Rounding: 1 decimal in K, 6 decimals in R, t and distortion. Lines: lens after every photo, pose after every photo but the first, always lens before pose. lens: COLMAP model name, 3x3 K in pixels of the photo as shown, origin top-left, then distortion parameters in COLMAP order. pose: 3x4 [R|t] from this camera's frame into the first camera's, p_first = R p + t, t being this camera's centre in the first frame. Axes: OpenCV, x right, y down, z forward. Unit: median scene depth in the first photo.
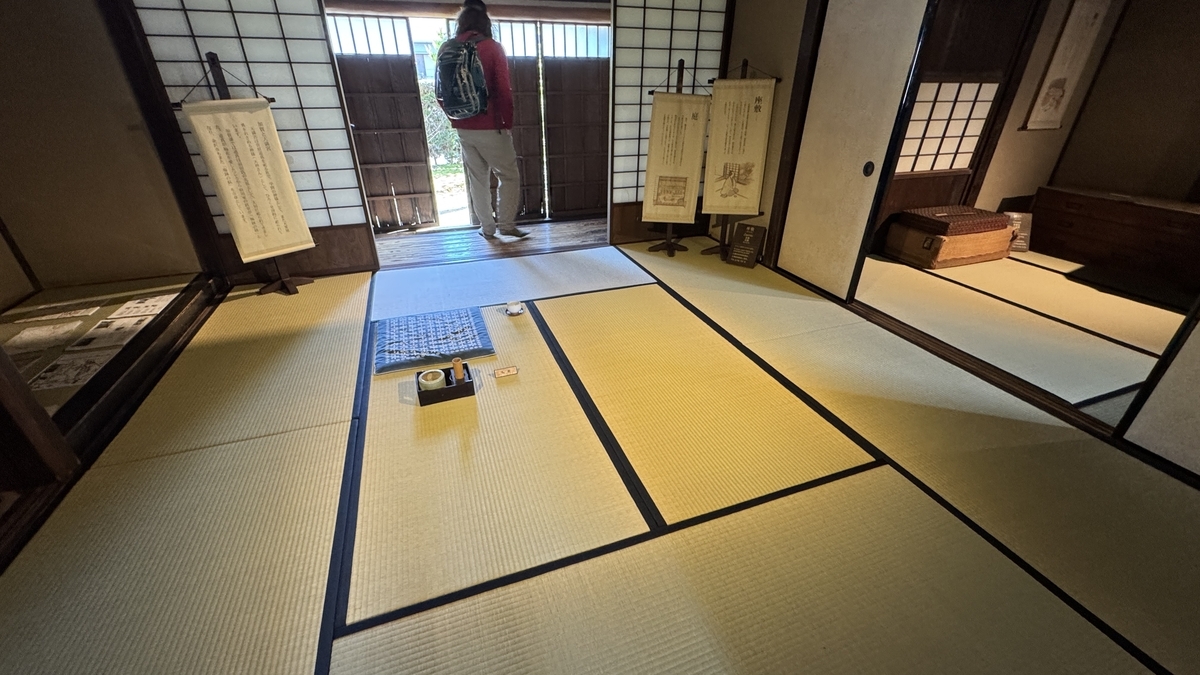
lens RADIAL K [[481.5, 0, 598.0], [0, 481.5, 335.7], [0, 0, 1]] dist [0.001930, -0.000209]
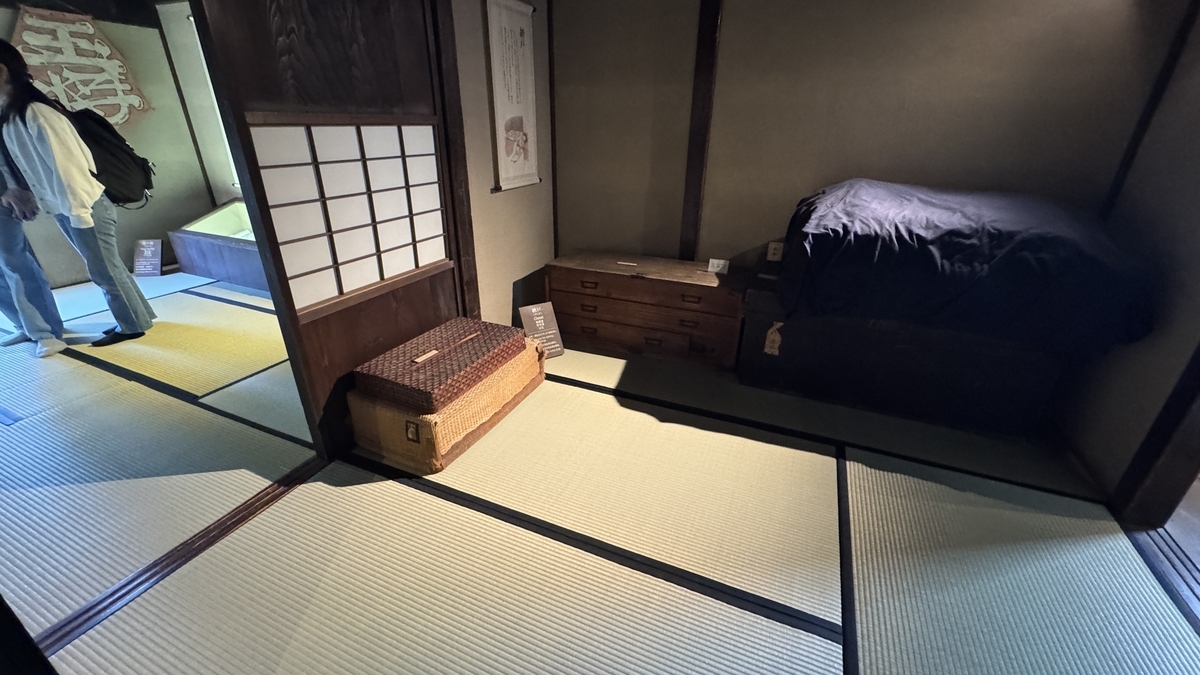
lens RADIAL K [[481.5, 0, 598.5], [0, 481.5, 337.1], [0, 0, 1]] dist [0.001930, -0.000209]
pose [[0.693061, -0.295799, 0.657396, 0.521824], [0.332570, 0.940290, 0.072476, -0.259984], [-0.639581, 0.168400, 0.750052, 0.481032]]
